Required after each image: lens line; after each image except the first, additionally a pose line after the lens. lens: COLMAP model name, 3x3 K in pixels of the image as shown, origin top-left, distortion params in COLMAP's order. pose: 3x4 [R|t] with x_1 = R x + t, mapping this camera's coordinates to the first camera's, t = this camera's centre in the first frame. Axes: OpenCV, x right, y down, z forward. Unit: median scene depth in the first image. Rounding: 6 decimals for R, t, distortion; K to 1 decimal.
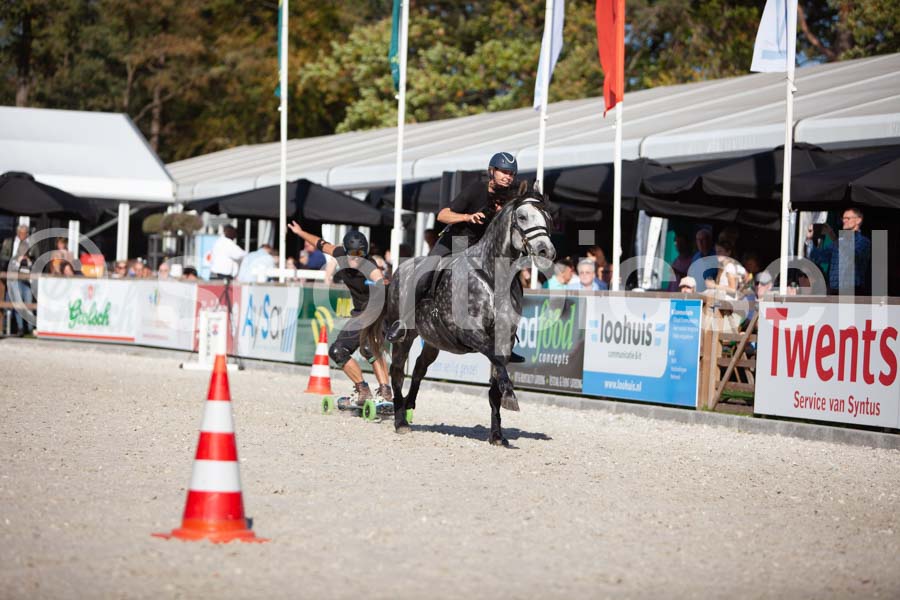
lens RADIAL K [[3467.7, 0, 450.0], [0, 3467.7, 300.0], [0, 0, 1]] dist [0.540929, 0.077752]
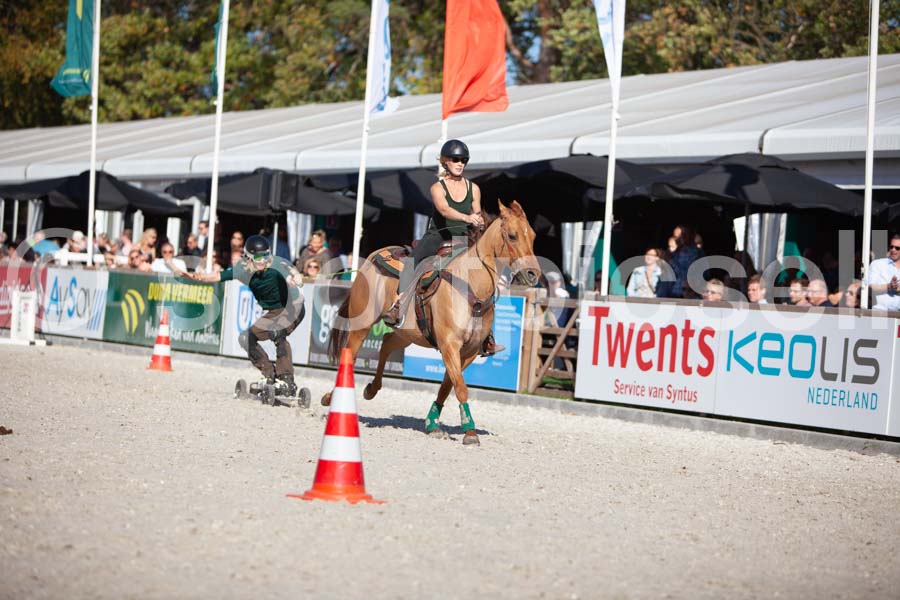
lens RADIAL K [[3363.8, 0, 450.0], [0, 3363.8, 300.0], [0, 0, 1]] dist [0.490623, 0.761560]
pose [[0.991281, 0.025438, 0.129289, -0.097754], [-0.026448, 0.999632, 0.006098, -0.005275], [-0.129086, -0.009464, 0.991588, -0.095919]]
